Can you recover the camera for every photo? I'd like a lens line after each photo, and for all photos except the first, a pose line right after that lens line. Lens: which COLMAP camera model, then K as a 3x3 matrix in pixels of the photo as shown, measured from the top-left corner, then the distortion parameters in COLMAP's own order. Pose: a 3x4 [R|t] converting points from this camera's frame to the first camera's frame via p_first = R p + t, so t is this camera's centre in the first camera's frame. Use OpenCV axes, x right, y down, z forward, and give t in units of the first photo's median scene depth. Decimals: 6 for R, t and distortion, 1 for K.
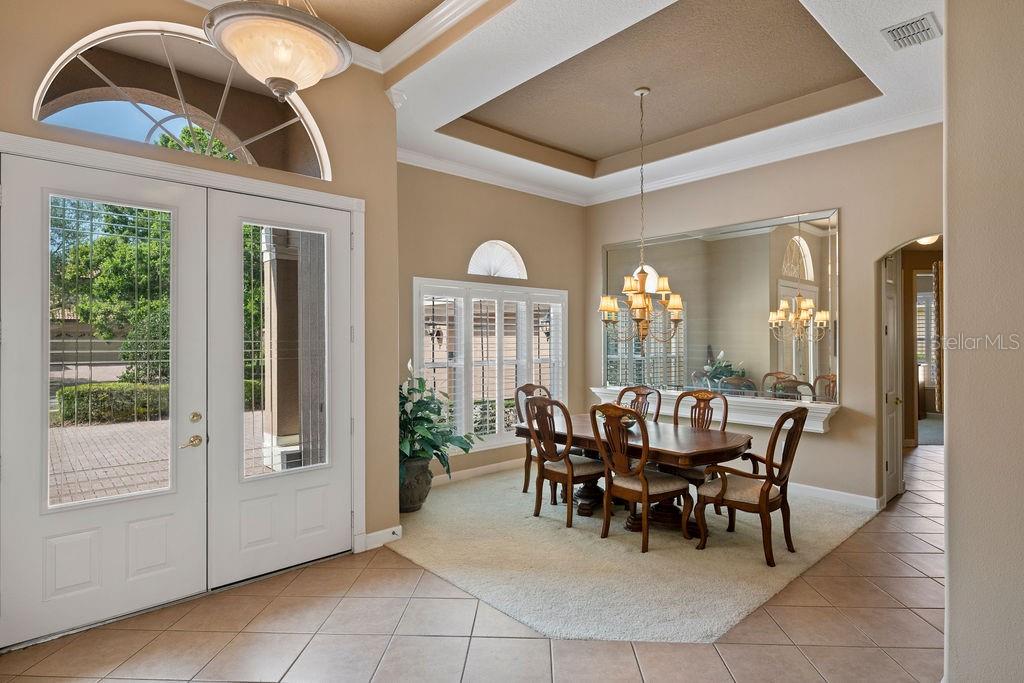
lens RADIAL K [[547.8, 0, 510.5], [0, 547.8, 334.7], [0, 0, 1]] dist [0.001954, 0.000081]
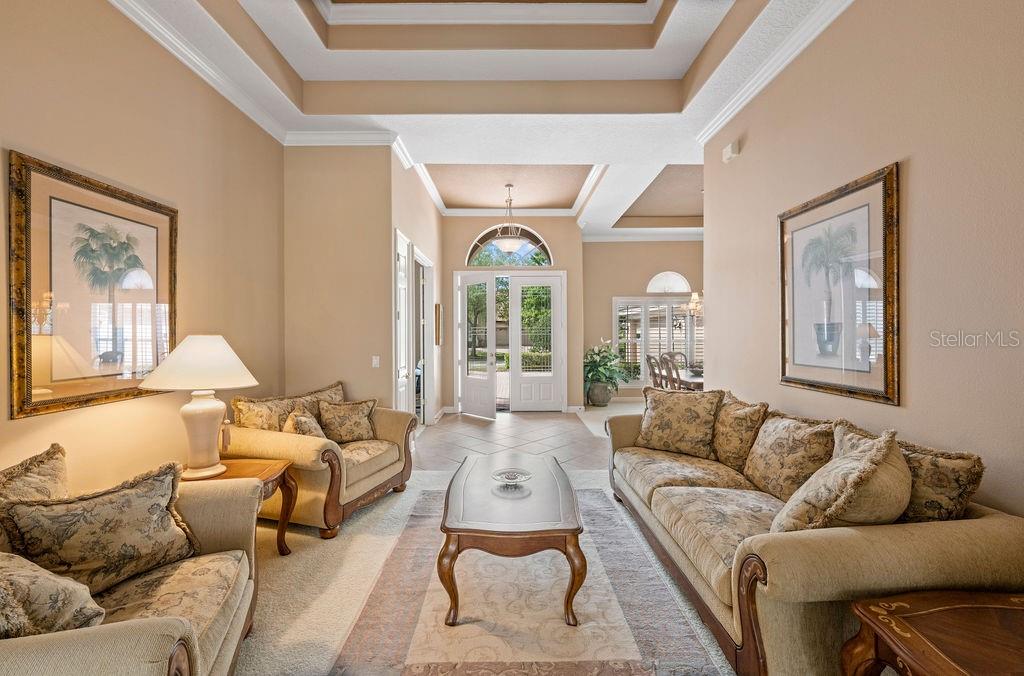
lens RADIAL K [[409.2, 0, 509.0], [0, 409.2, 336.9], [0, 0, 1]] dist [0.000361, 0.000086]
pose [[0.743358, 0.007464, -0.668853, 0.630733], [0.006777, 0.999802, 0.018689, 0.013630], [0.668860, -0.018425, 0.743160, -0.444048]]
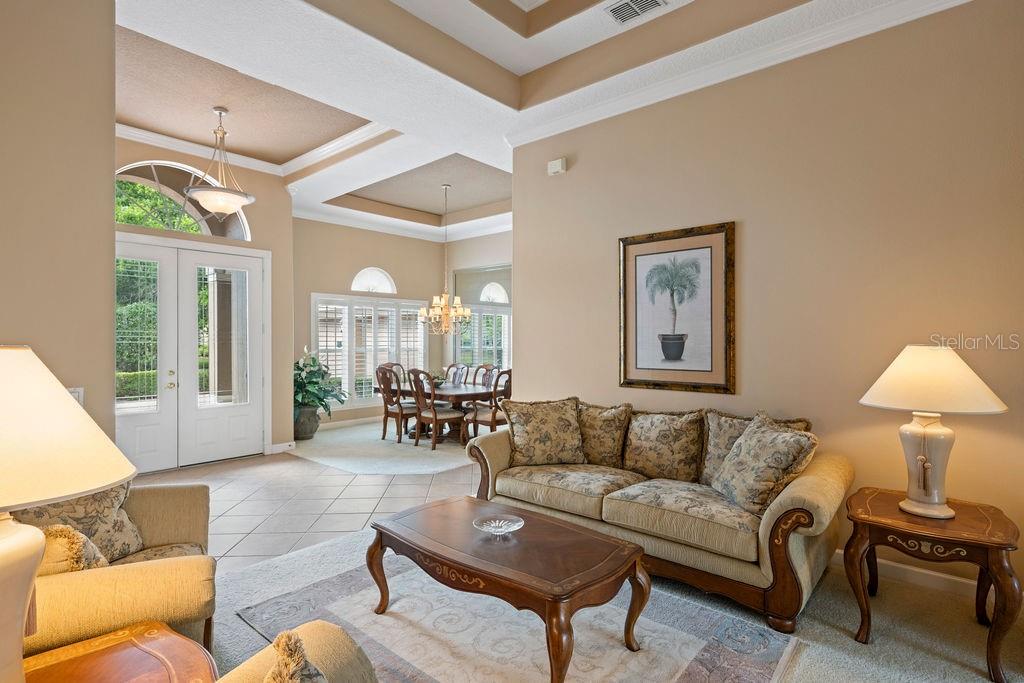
lens RADIAL K [[514.6, 0, 506.8], [0, 514.6, 340.3], [0, 0, 1]] dist [0.002563, 0.002509]
pose [[0.994049, 0.004023, 0.108864, 0.241580], [-0.005201, 0.999931, 0.010533, 0.011064], [-0.108814, -0.011037, 0.994001, -0.568865]]
